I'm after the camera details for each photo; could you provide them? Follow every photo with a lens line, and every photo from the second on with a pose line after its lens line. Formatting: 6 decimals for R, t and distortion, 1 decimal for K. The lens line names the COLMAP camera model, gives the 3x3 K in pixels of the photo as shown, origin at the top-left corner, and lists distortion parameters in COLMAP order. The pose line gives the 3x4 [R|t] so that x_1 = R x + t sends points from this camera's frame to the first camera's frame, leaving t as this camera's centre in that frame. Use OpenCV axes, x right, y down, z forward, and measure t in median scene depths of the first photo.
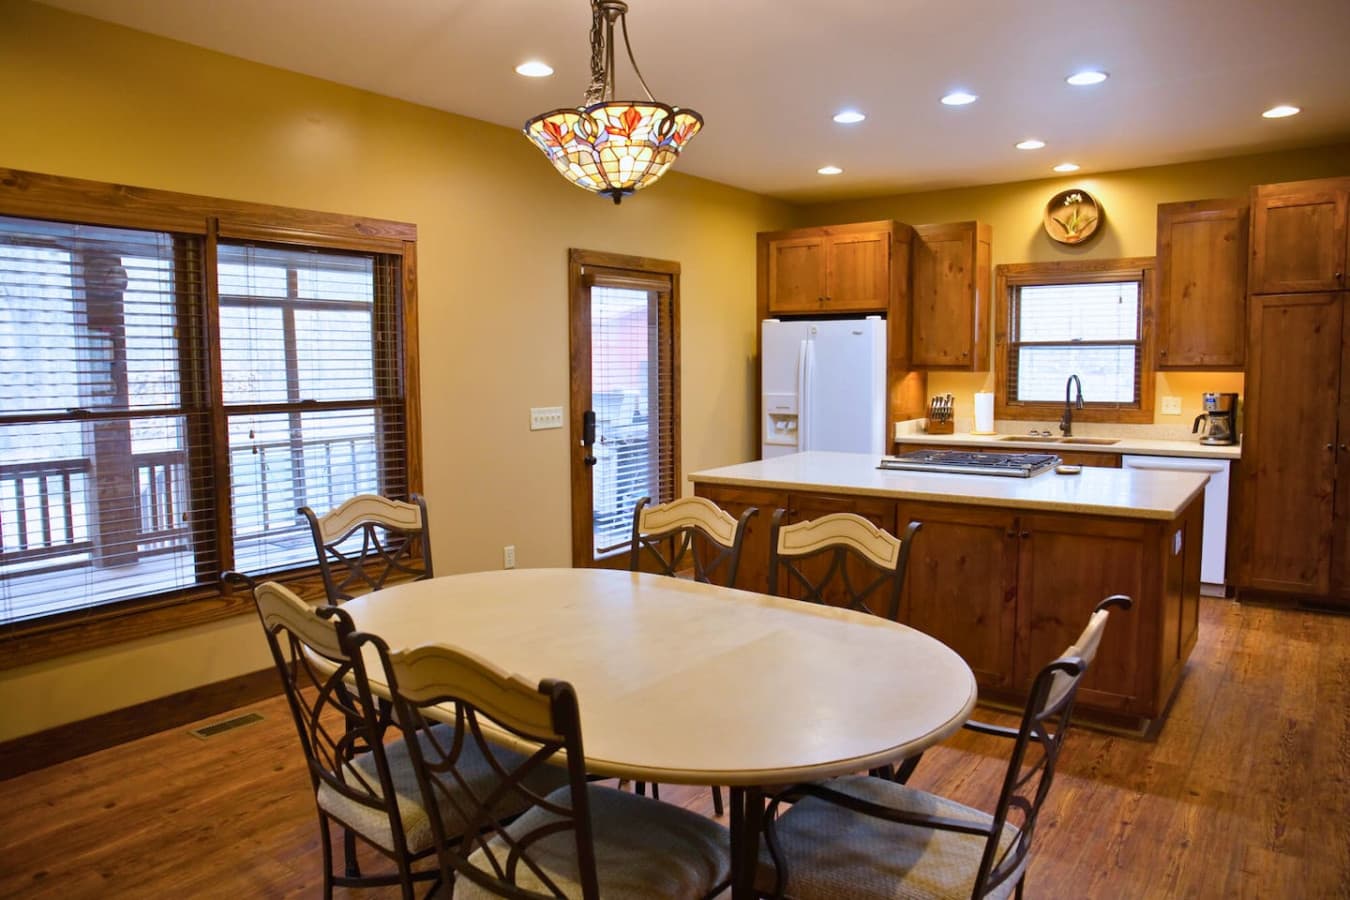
lens RADIAL K [[921.9, 0, 678.3], [0, 921.9, 443.5], [0, 0, 1]] dist [-0.114086, 0.089778]
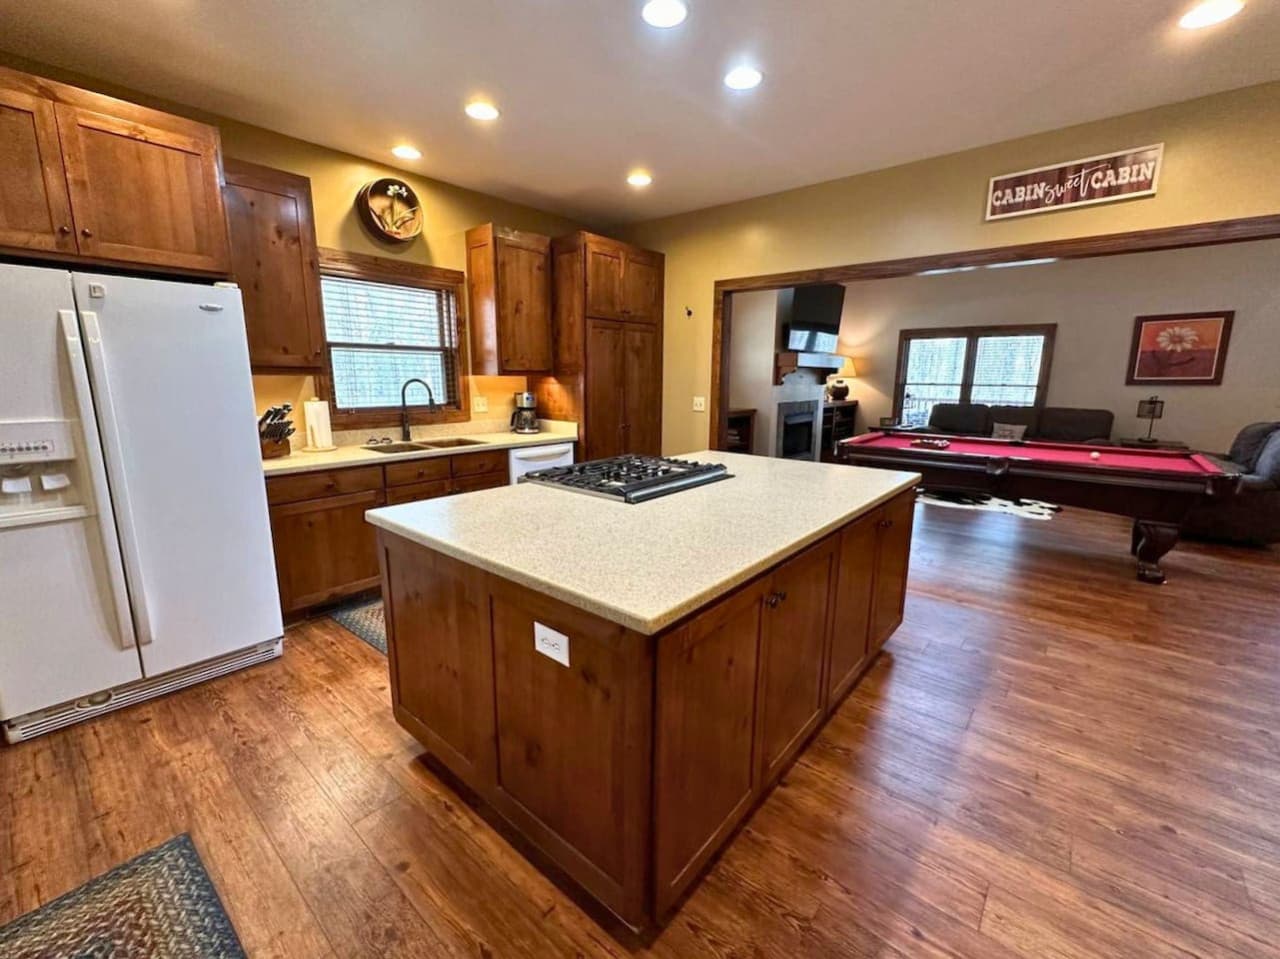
lens RADIAL K [[538.8, 0, 640.0], [0, 538.8, 479.5], [0, 0, 1]] dist [-0.000843, -0.000468]
pose [[0.068079, -0.179060, 0.981480, -0.148617], [0.078450, 0.981677, 0.173654, -0.048893], [-0.994591, 0.065175, 0.080879, 0.687192]]
